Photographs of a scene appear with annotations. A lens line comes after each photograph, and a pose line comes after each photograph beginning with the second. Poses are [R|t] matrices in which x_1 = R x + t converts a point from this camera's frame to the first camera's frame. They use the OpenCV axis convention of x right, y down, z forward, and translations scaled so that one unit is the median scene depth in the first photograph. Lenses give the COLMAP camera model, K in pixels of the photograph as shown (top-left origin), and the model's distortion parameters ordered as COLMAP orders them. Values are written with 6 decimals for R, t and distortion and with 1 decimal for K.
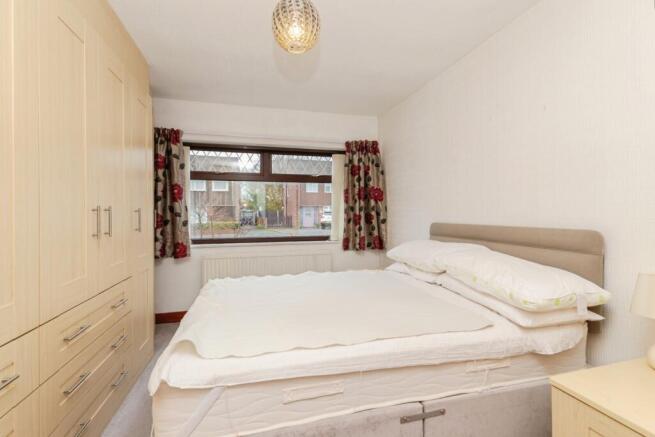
lens RADIAL K [[296.7, 0, 328.8], [0, 296.7, 213.1], [0, 0, 1]] dist [0.010917, -0.000998]
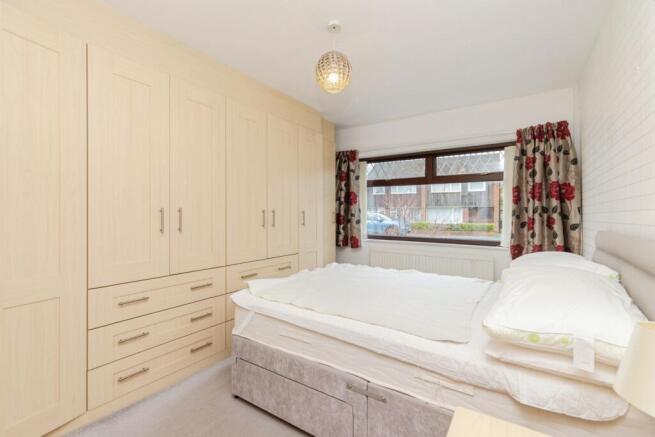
lens RADIAL K [[296.7, 0, 330.1], [0, 296.7, 216.3], [0, 0, 1]] dist [0.010917, -0.000998]
pose [[0.660339, 0.014019, -0.750837, 0.353568], [-0.008977, 0.999902, 0.010774, -0.001779], [0.750914, -0.000374, 0.660400, 0.048213]]
